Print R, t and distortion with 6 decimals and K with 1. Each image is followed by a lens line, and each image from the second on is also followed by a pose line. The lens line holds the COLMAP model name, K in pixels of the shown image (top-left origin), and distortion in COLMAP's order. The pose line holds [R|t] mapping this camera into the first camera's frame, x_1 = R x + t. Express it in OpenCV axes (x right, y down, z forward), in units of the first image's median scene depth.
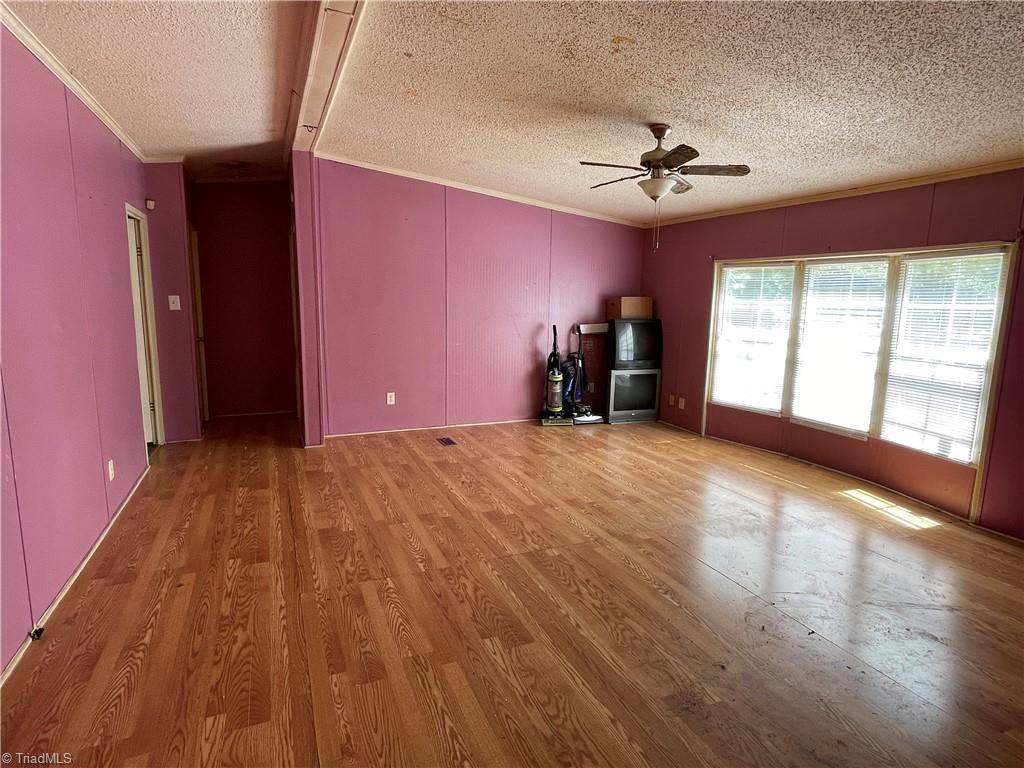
lens RADIAL K [[563.2, 0, 512.8], [0, 563.2, 381.6], [0, 0, 1]] dist [0.001148, -0.001377]
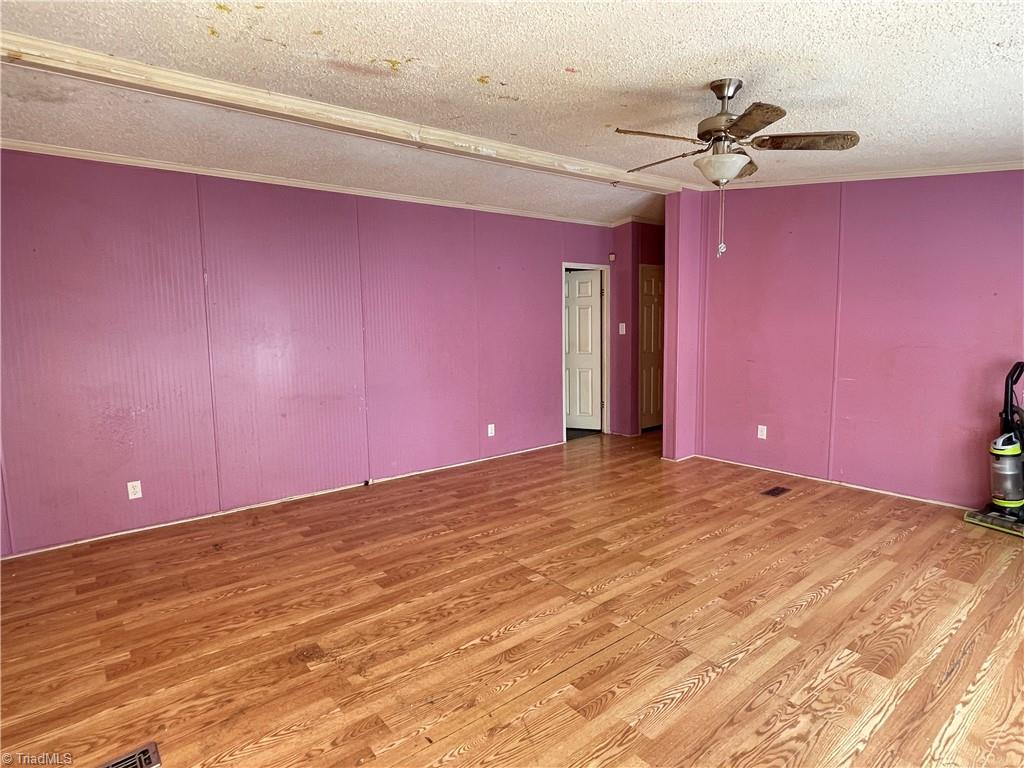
lens RADIAL K [[563.2, 0, 513.8], [0, 563.2, 387.1], [0, 0, 1]] dist [0.001148, -0.001377]
pose [[0.276296, 0.096160, -0.956250, 0.702193], [-0.124557, 0.990173, 0.063582, -0.066062], [0.952967, 0.101540, 0.285558, 0.455954]]
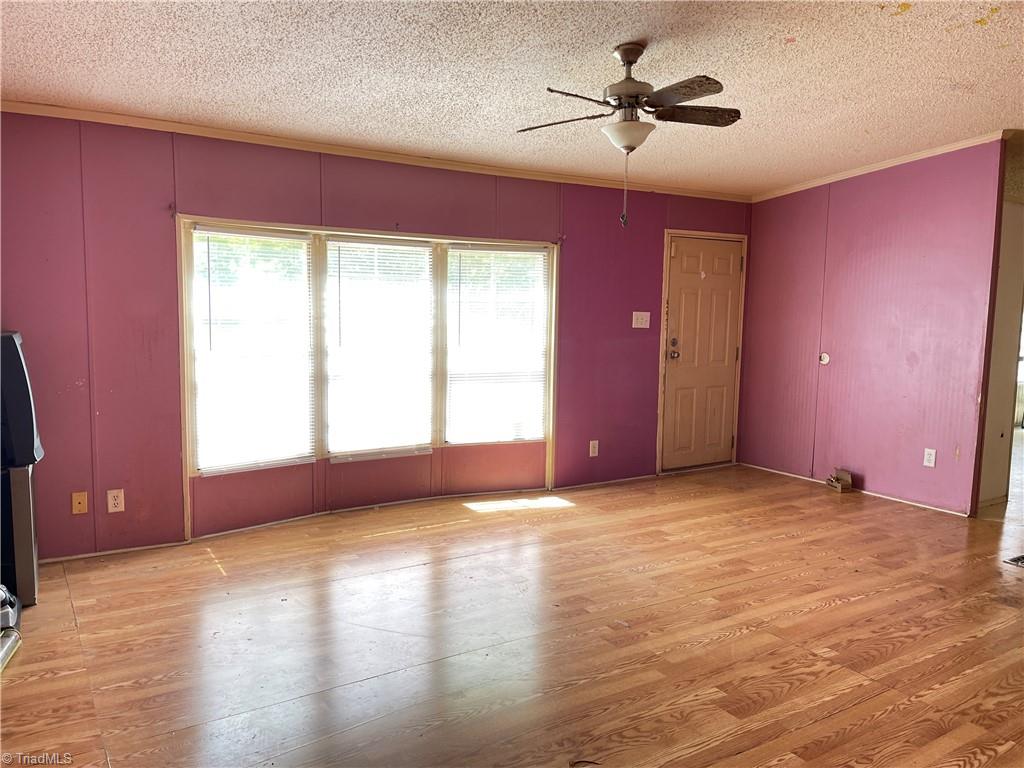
lens RADIAL K [[773.4, 0, 510.6], [0, 773.4, 387.9], [0, 0, 1]] dist [0.037690, -0.052610]
pose [[-0.160362, -0.126719, 0.978890, -0.557333], [0.128678, 0.980578, 0.148017, -0.156844], [-0.978635, 0.149698, -0.140942, 1.049923]]
